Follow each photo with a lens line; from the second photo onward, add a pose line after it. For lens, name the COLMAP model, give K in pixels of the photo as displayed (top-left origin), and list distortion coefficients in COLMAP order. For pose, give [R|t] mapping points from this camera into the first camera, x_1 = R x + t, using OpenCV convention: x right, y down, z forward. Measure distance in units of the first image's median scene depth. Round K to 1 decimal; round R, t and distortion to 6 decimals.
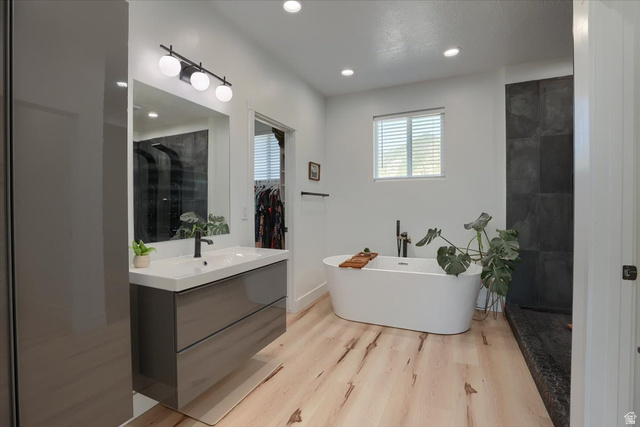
lens RADIAL K [[301.2, 0, 317.4], [0, 301.2, 211.8], [0, 0, 1]] dist [-0.023871, -0.000179]
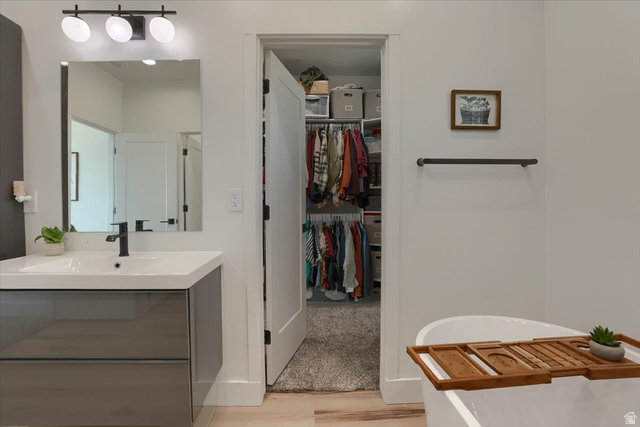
lens RADIAL K [[301.2, 0, 319.9], [0, 301.2, 210.7], [0, 0, 1]] dist [-0.023871, -0.000179]
pose [[0.438266, 0.017611, -0.898673, 0.303228], [-0.010588, 0.999840, 0.014430, 0.009272], [0.898783, 0.003191, 0.438382, 0.646686]]
